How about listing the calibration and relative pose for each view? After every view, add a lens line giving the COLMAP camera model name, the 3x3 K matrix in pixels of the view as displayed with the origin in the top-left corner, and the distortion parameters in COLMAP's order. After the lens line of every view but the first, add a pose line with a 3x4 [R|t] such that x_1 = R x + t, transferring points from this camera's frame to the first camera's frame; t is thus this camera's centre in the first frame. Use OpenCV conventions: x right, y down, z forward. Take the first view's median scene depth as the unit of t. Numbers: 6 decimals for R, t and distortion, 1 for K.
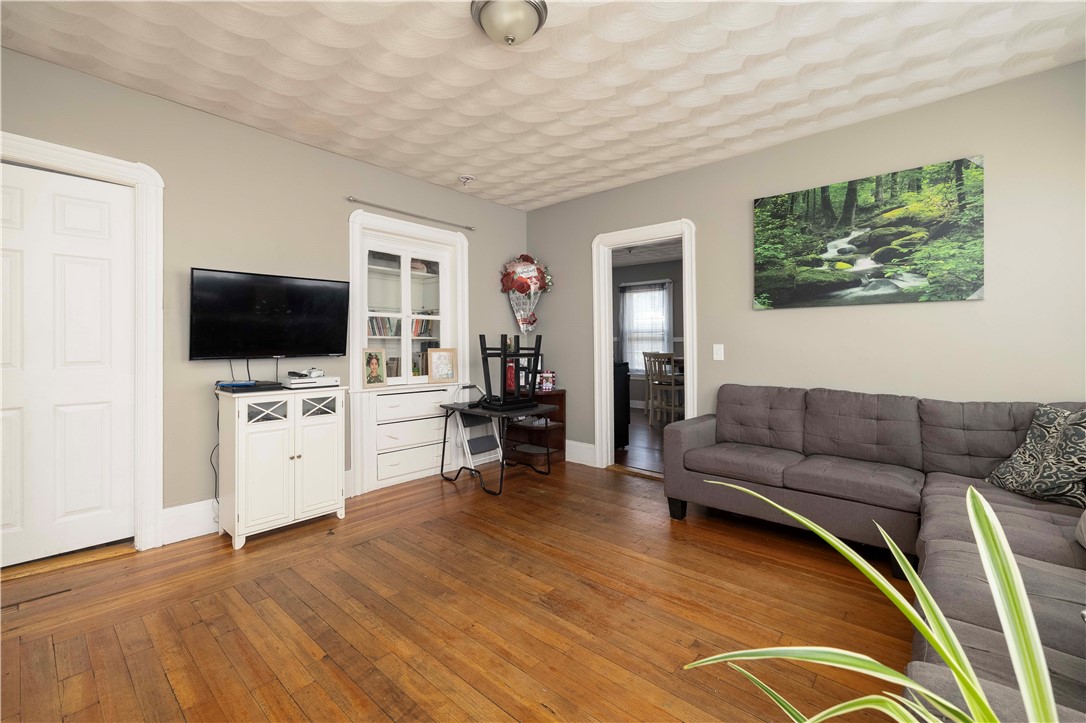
lens RADIAL K [[459.9, 0, 538.6], [0, 459.9, 341.0], [0, 0, 1]] dist [0.000256, 0.000073]
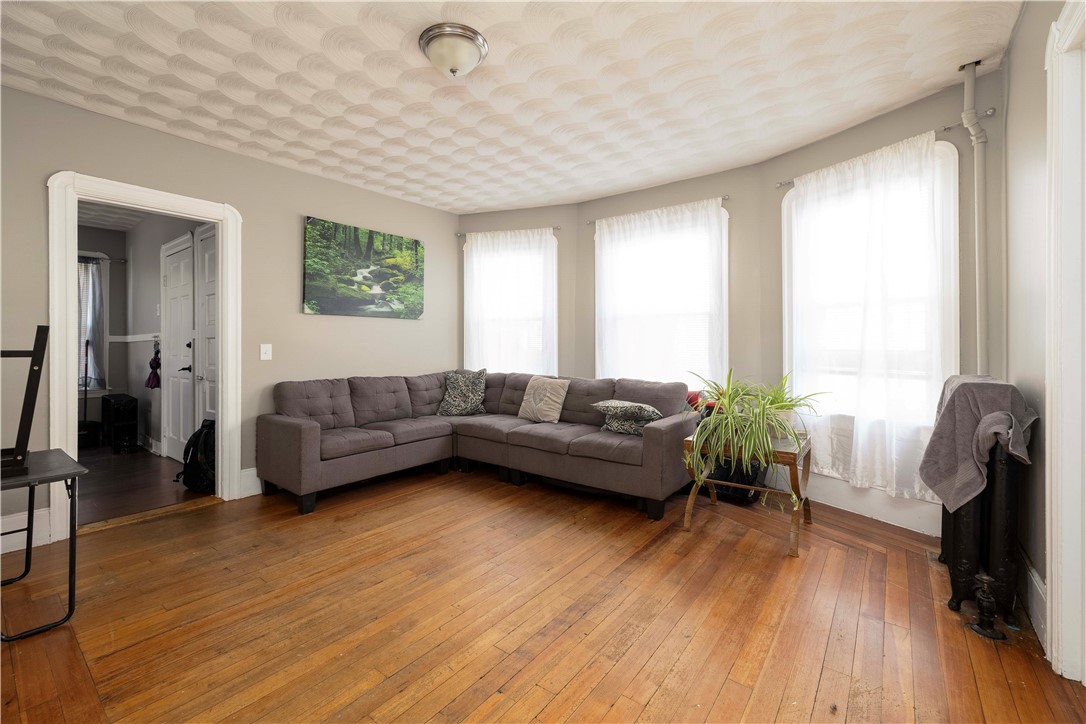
lens RADIAL K [[459.9, 0, 538.6], [0, 459.9, 341.5], [0, 0, 1]] dist [0.000256, 0.000073]
pose [[-0.063270, 0.004637, 0.997986, -0.833541], [-0.006609, 0.999965, -0.005066, 0.003428], [-0.997975, -0.006916, -0.063237, 0.599609]]
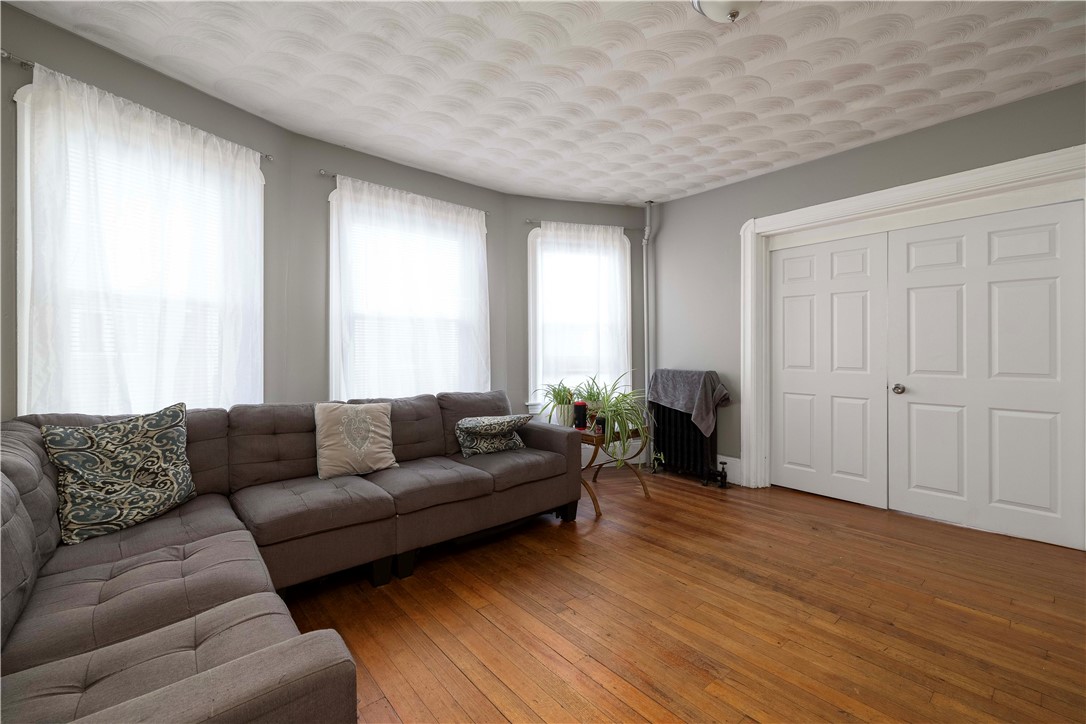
lens RADIAL K [[453.3, 0, 543.7], [0, 453.3, 351.4], [0, 0, 1]] dist [0.000296, -0.000032]
pose [[-0.991202, -0.001812, 0.132344, 0.149019], [-0.003451, 0.999920, -0.012153, 0.015951], [-0.132312, -0.012503, -0.991129, 1.361937]]
